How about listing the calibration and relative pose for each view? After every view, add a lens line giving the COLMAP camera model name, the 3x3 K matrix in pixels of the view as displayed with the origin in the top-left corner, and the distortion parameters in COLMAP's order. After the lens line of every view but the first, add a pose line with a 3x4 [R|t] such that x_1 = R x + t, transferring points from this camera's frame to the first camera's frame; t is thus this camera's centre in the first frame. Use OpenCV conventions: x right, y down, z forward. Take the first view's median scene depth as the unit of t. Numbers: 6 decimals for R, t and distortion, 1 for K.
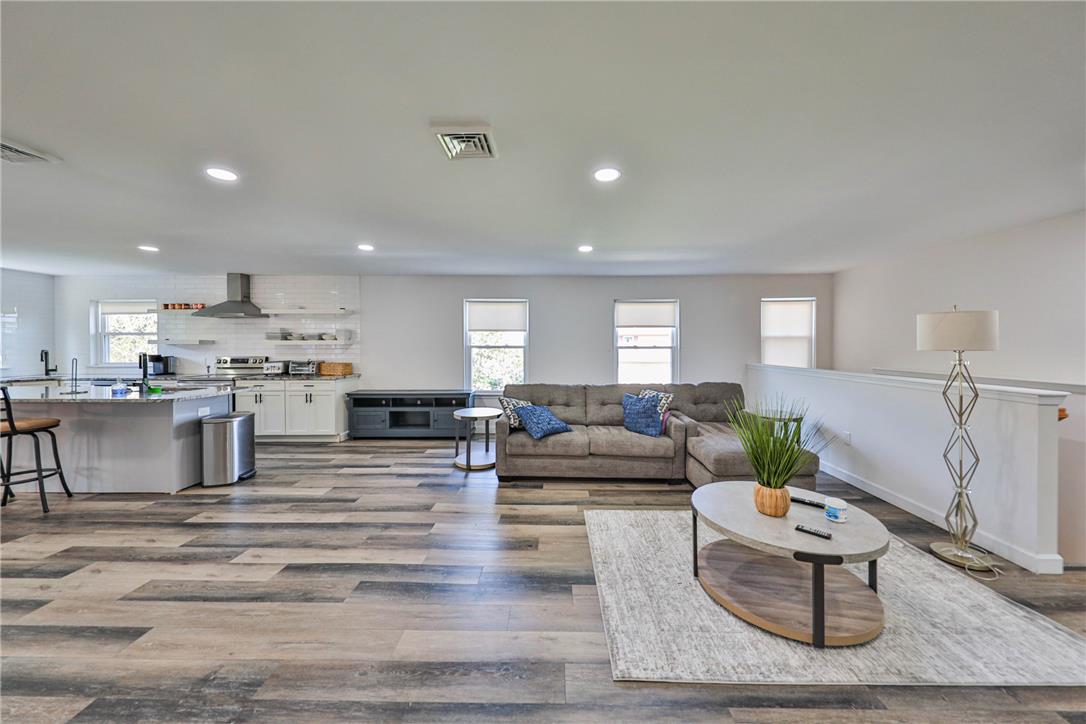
lens RADIAL K [[370.4, 0, 550.5], [0, 370.4, 350.6], [0, 0, 1]] dist [0.001007, -0.000308]
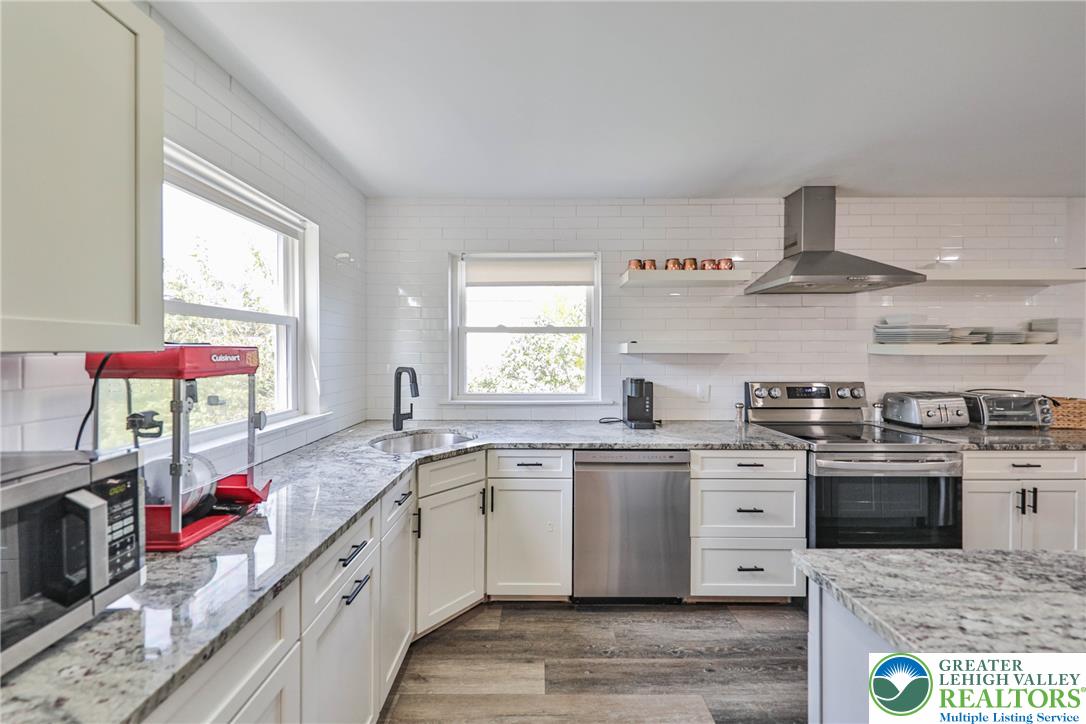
lens RADIAL K [[363.5, 0, 543.0], [0, 363.5, 362.0], [0, 0, 1]] dist [0.000617, -0.000017]
pose [[0.999964, 0.000183, 0.008445, -1.168137], [-0.000261, 0.999957, 0.009228, -0.010883], [-0.008443, -0.009230, 0.999922, 0.585222]]
